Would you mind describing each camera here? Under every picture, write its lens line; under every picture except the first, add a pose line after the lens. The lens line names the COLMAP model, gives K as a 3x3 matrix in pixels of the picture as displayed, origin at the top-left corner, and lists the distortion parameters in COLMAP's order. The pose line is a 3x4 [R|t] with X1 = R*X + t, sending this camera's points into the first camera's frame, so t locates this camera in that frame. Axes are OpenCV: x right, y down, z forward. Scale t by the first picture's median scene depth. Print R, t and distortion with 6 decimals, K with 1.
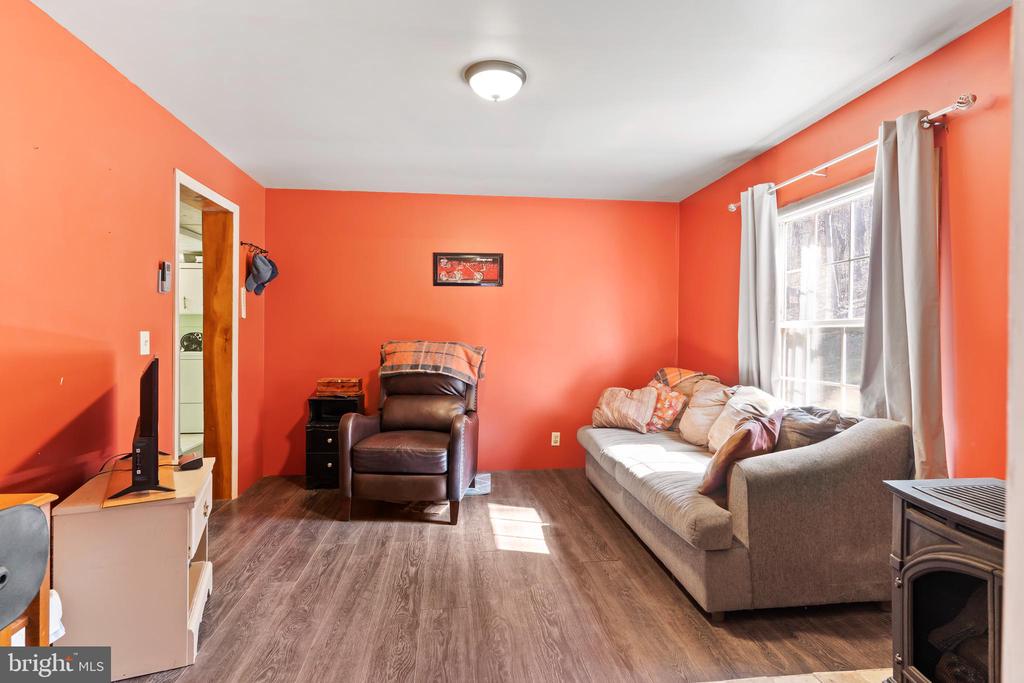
lens RADIAL K [[536.1, 0, 503.0], [0, 536.1, 329.4], [0, 0, 1]] dist [-0.016232, -0.001104]
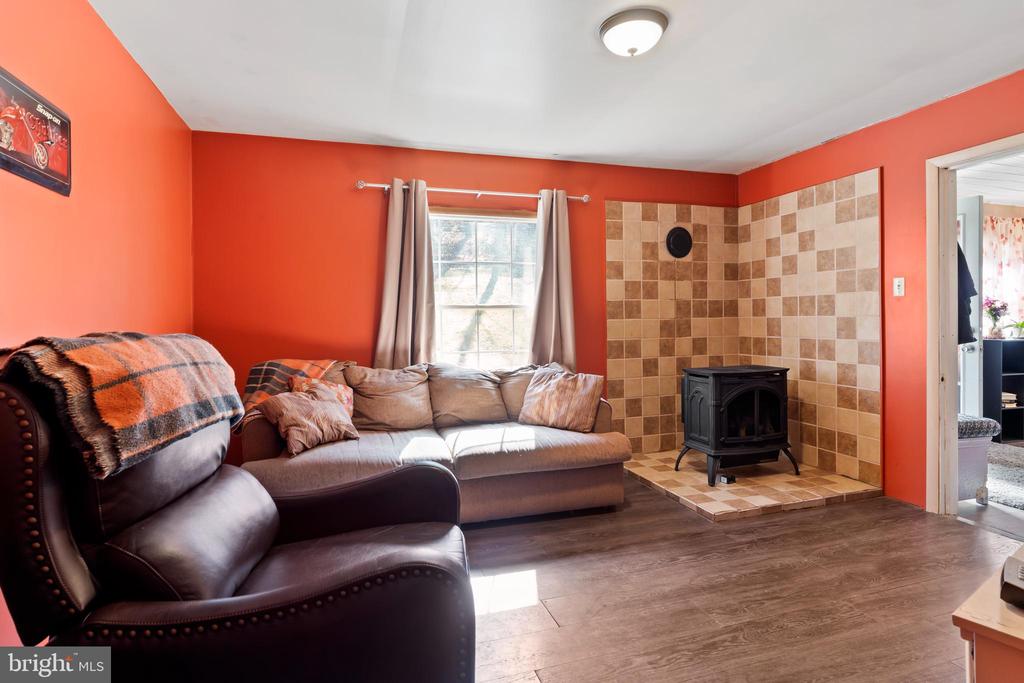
lens RADIAL K [[533.4, 0, 512.6], [0, 533.4, 315.3], [0, 0, 1]] dist [-0.003162, -0.000343]
pose [[-0.214747, -0.000792, 0.976669, -0.913339], [0.000359, 1.000000, 0.000890, 0.011477], [-0.976670, 0.000542, -0.214746, 1.495113]]
